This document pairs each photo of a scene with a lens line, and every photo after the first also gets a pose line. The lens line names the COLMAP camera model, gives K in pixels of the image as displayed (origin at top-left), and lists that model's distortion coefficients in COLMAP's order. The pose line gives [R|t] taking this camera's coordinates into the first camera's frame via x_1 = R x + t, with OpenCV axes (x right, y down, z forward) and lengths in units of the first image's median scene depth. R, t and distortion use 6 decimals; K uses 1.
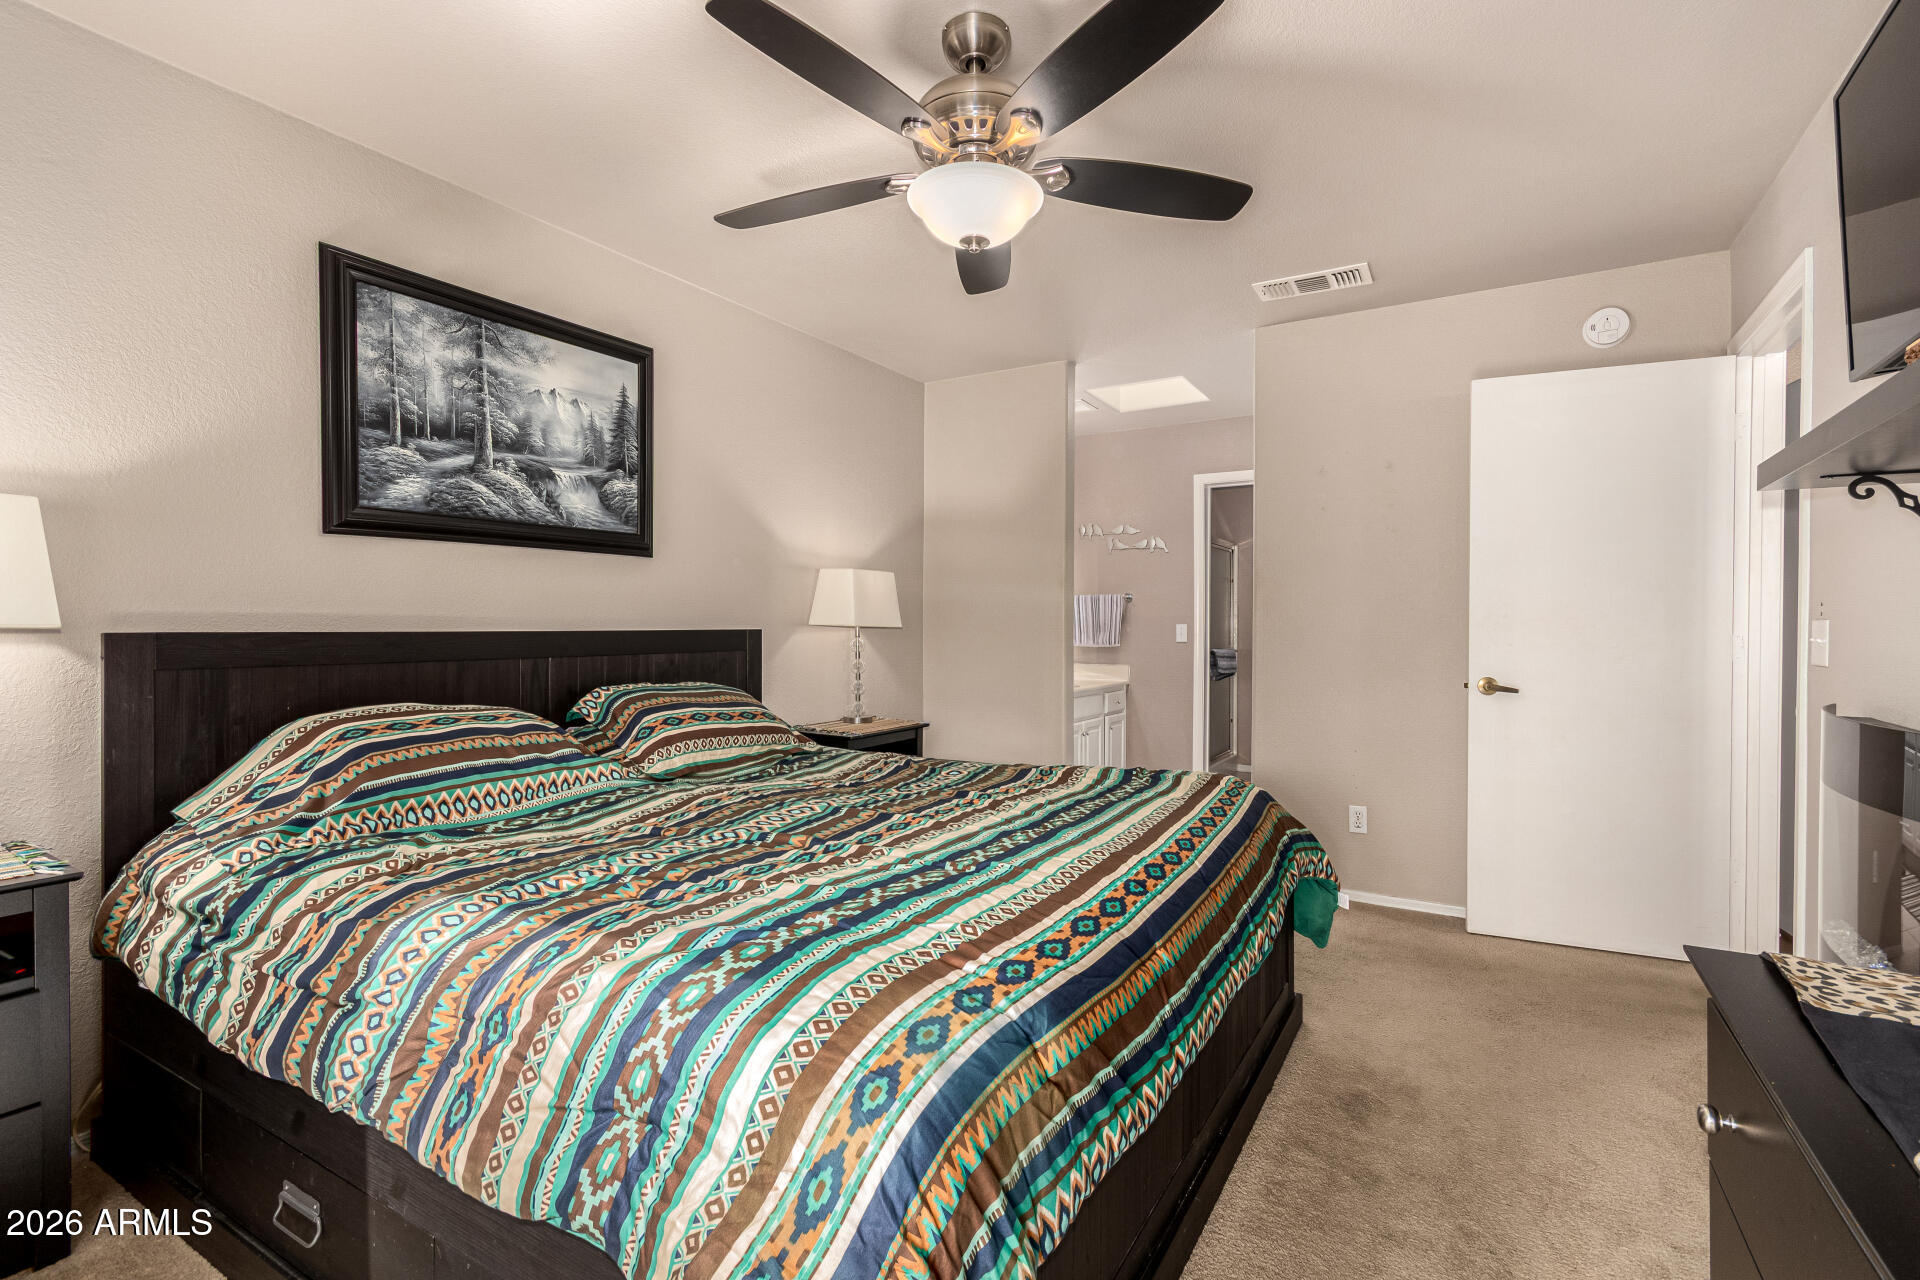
lens RADIAL K [[903.6, 0, 959.7], [0, 903.6, 610.0], [0, 0, 1]] dist [0.000997, 0.000224]
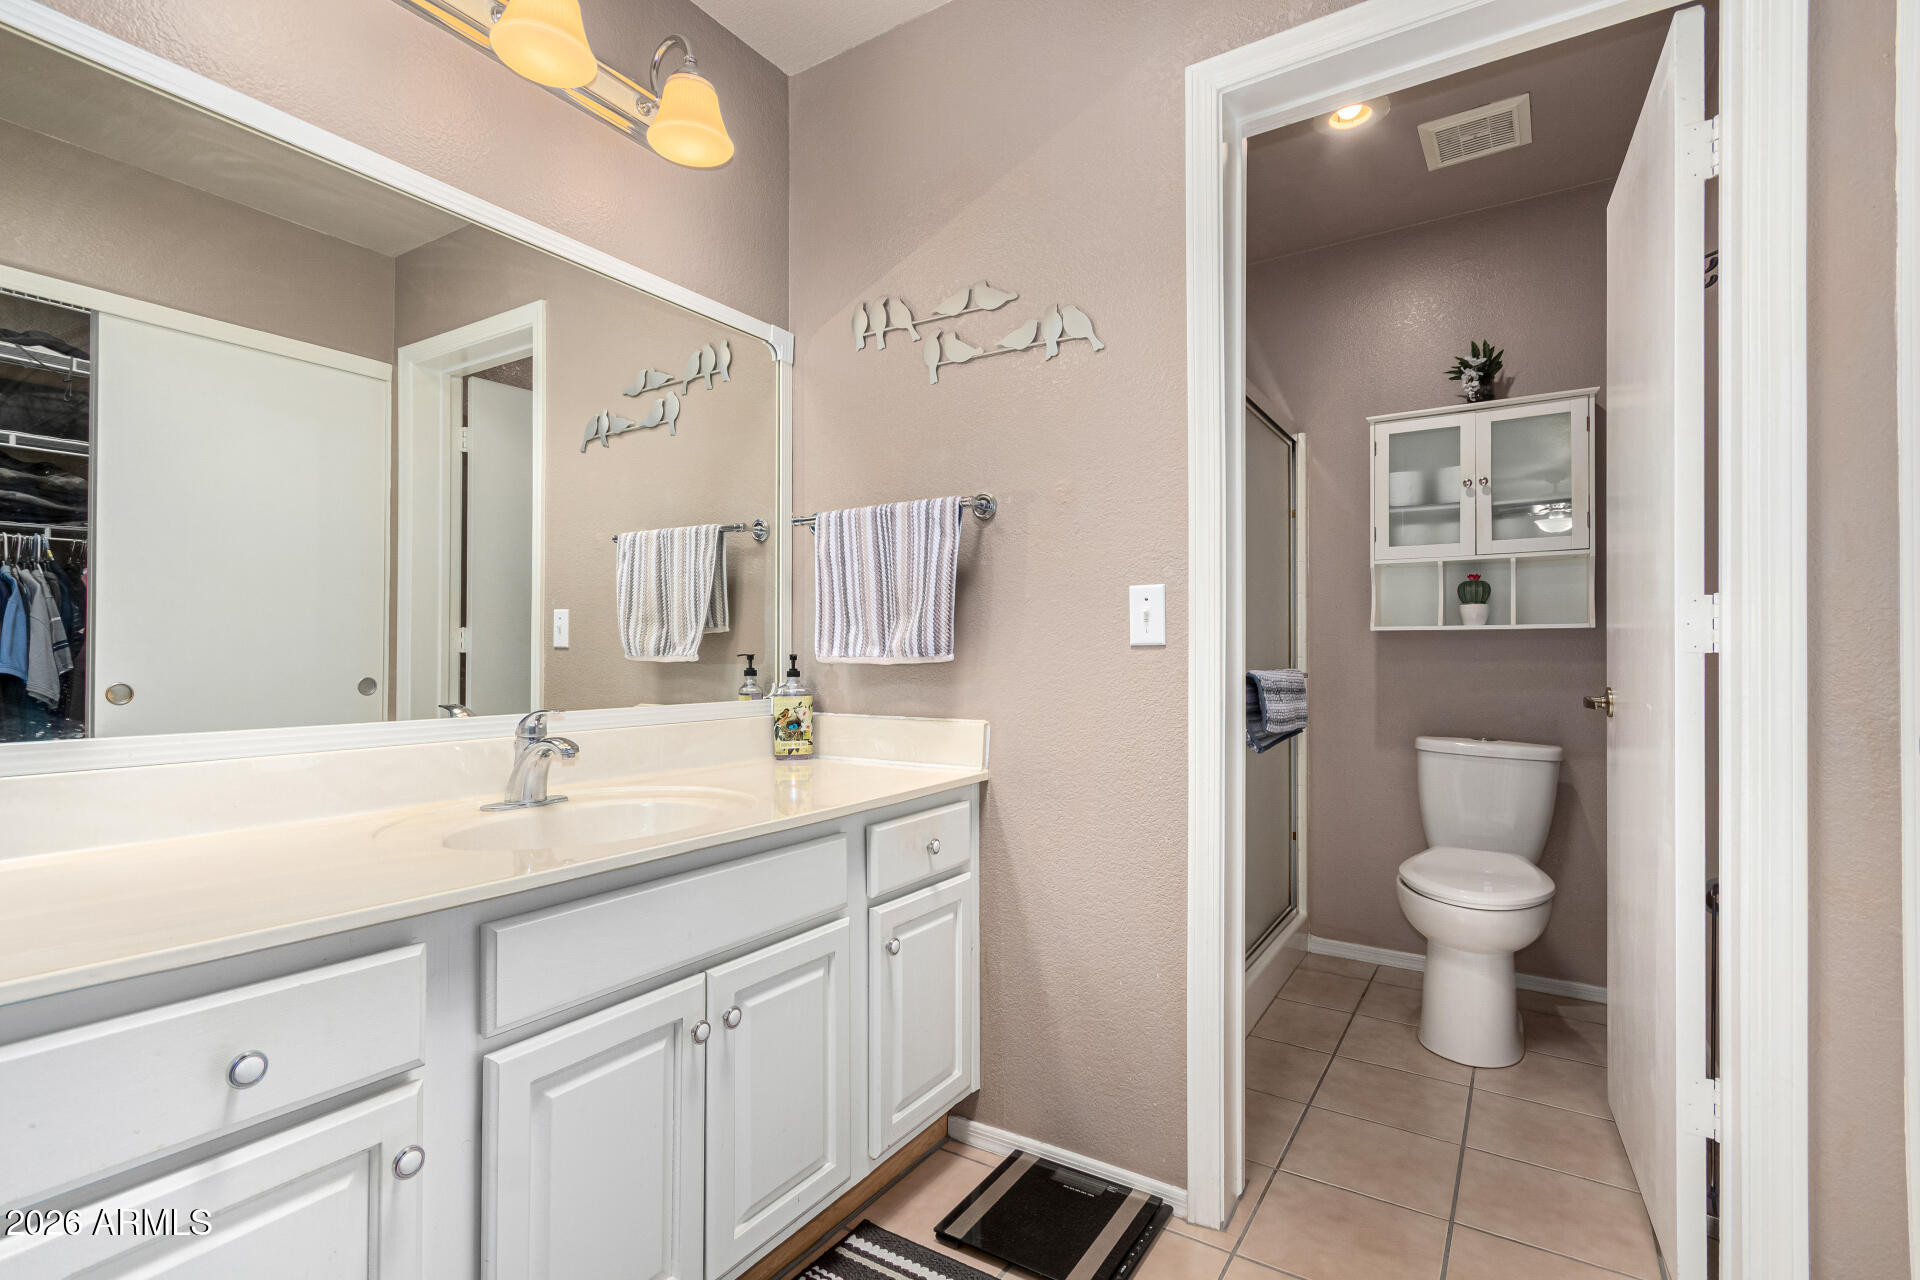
lens RADIAL K [[884.4, 0, 959.9], [0, 884.4, 638.2], [0, 0, 1]] dist [0.003140, 0.000610]
pose [[0.999127, -0.012101, -0.039997, 0.190200], [0.011738, 0.999888, -0.009307, 0.034641], [0.040105, 0.008830, 0.999156, 0.686809]]
